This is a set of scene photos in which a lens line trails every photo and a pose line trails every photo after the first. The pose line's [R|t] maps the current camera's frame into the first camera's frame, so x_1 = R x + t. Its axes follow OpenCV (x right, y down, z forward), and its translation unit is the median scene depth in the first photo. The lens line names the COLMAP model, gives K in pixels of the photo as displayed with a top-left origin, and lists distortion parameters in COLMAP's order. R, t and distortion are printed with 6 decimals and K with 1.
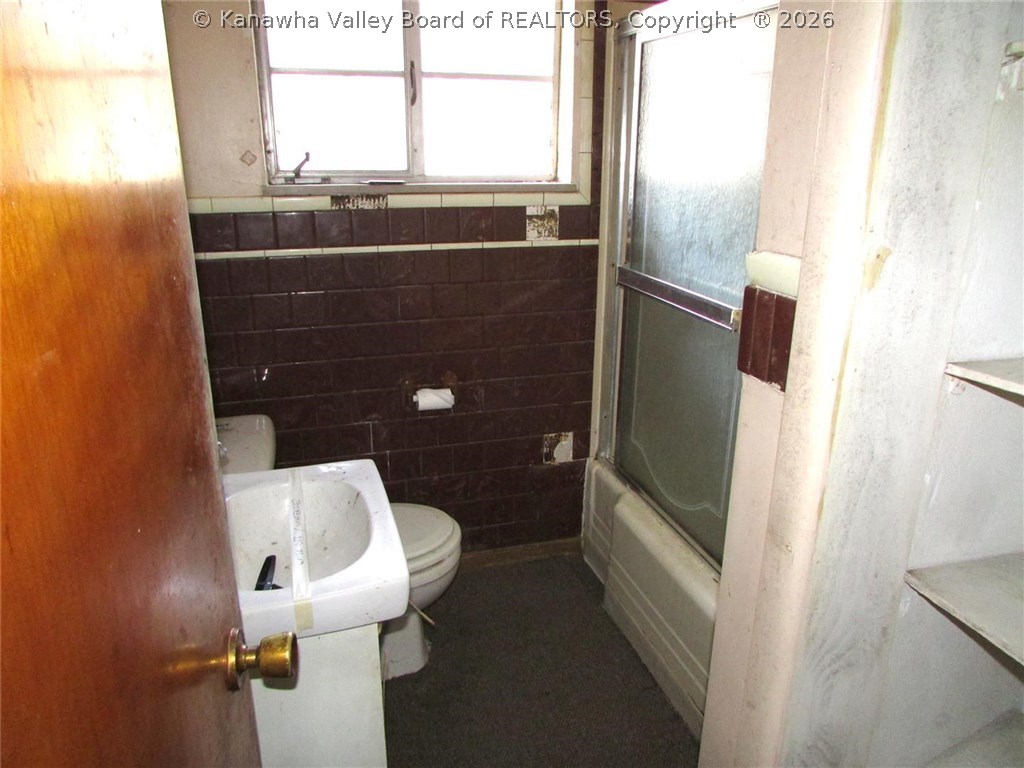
lens RADIAL K [[730.7, 0, 510.5], [0, 730.7, 380.1], [0, 0, 1]] dist [-0.009842, -0.002781]
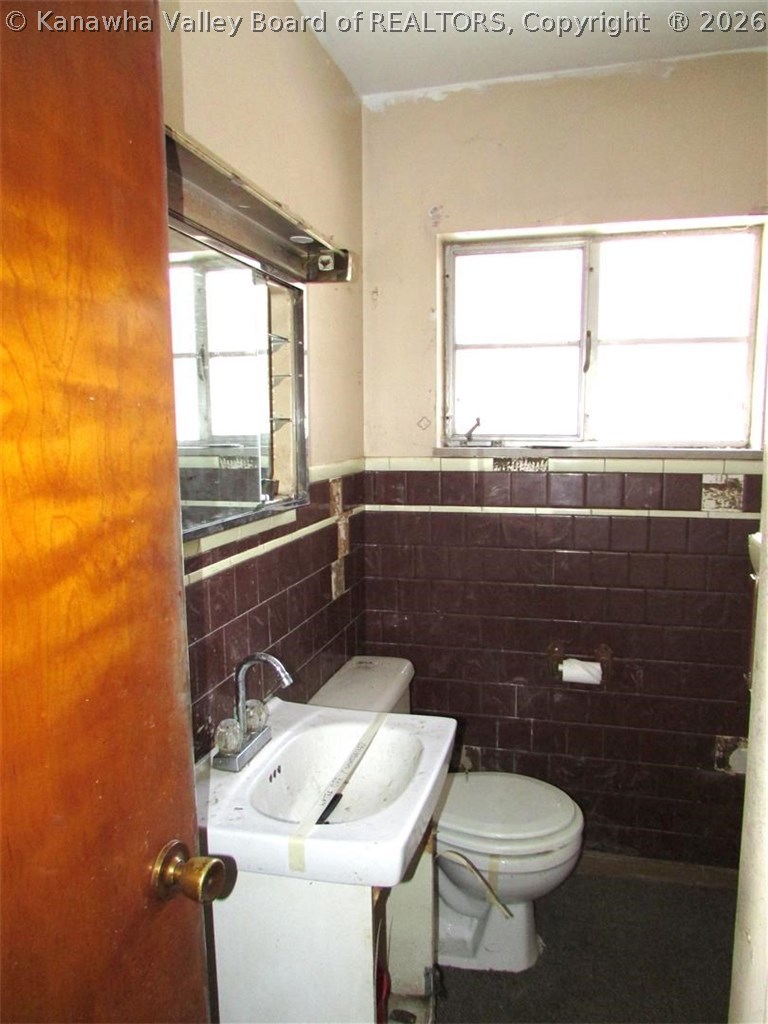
lens RADIAL K [[730.7, 0, 382.1], [0, 730.7, 512.5], [0, 0, 1]] dist [-0.009842, -0.002781]
pose [[0.867315, 0.057372, -0.494442, 0.126041], [-0.141579, 0.980741, -0.134547, -0.012062], [0.477200, 0.186697, 0.858734, 0.037457]]
